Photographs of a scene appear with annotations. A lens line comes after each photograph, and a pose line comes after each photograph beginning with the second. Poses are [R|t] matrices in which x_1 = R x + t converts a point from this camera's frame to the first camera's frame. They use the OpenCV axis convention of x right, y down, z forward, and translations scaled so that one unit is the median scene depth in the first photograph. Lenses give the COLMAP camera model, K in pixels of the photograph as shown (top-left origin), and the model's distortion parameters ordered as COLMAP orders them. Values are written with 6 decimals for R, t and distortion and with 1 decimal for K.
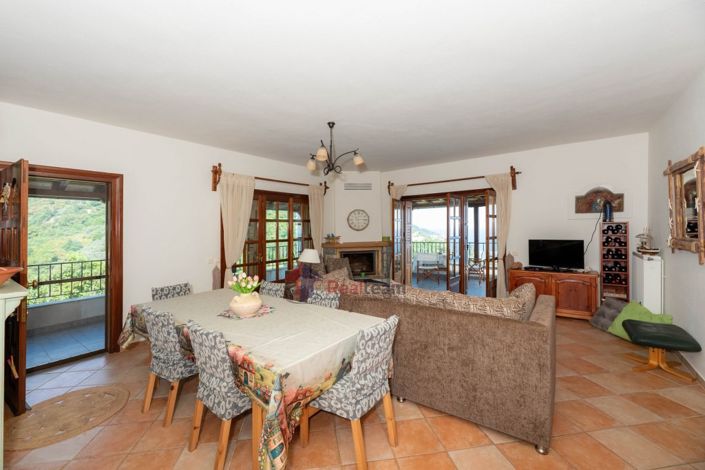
lens RADIAL K [[295.4, 0, 347.3], [0, 295.4, 242.8], [0, 0, 1]] dist [0.000198, 0.000404]
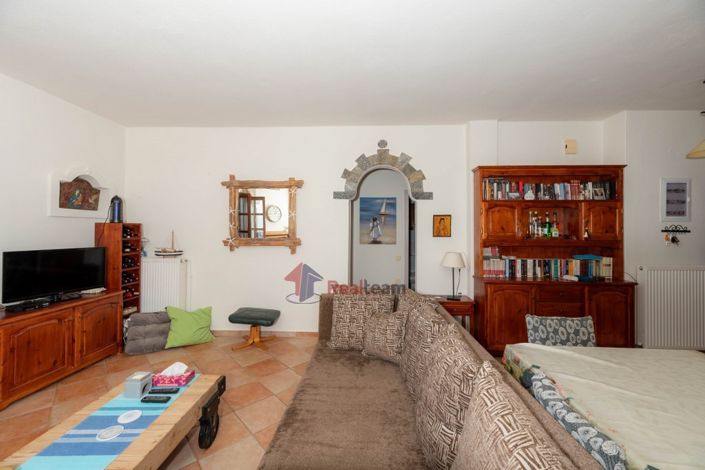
lens RADIAL K [[295.4, 0, 355.4], [0, 295.4, 229.3], [0, 0, 1]] dist [0.000198, 0.000404]
pose [[-0.558163, 0.017372, 0.829549, -0.104018], [0.043824, 0.999003, 0.008566, -0.022464], [-0.828573, 0.041135, -0.558368, 0.648947]]
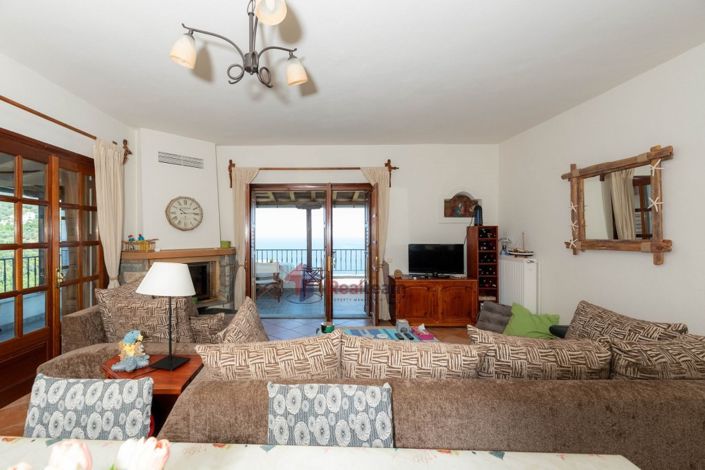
lens RADIAL K [[310.7, 0, 313.3], [0, 310.7, 244.5], [0, 0, 1]] dist [0.000921, 0.000211]
pose [[0.807322, 0.001679, 0.590109, -0.141536], [0.012722, 0.999714, -0.020249, 0.004914], [-0.589974, 0.023855, 0.807070, 0.341172]]
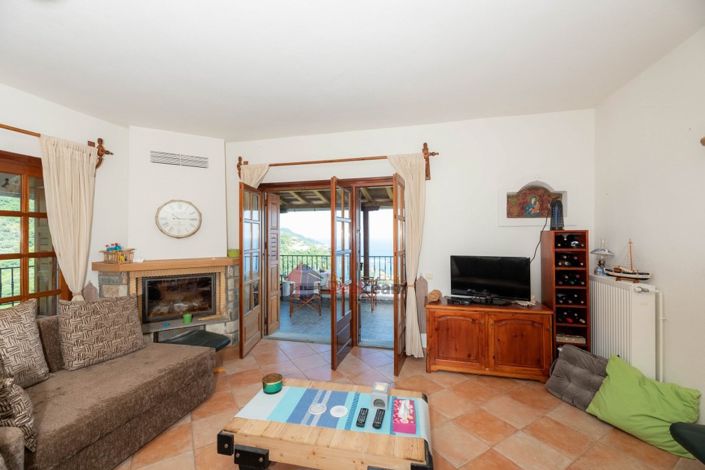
lens RADIAL K [[295.4, 0, 352.9], [0, 295.4, 243.4], [0, 0, 1]] dist [0.000198, 0.000404]
pose [[0.921519, 0.008373, 0.388244, 0.133588], [0.003098, 0.999577, -0.028911, -0.016083], [-0.388321, 0.027845, 0.921103, 0.397538]]
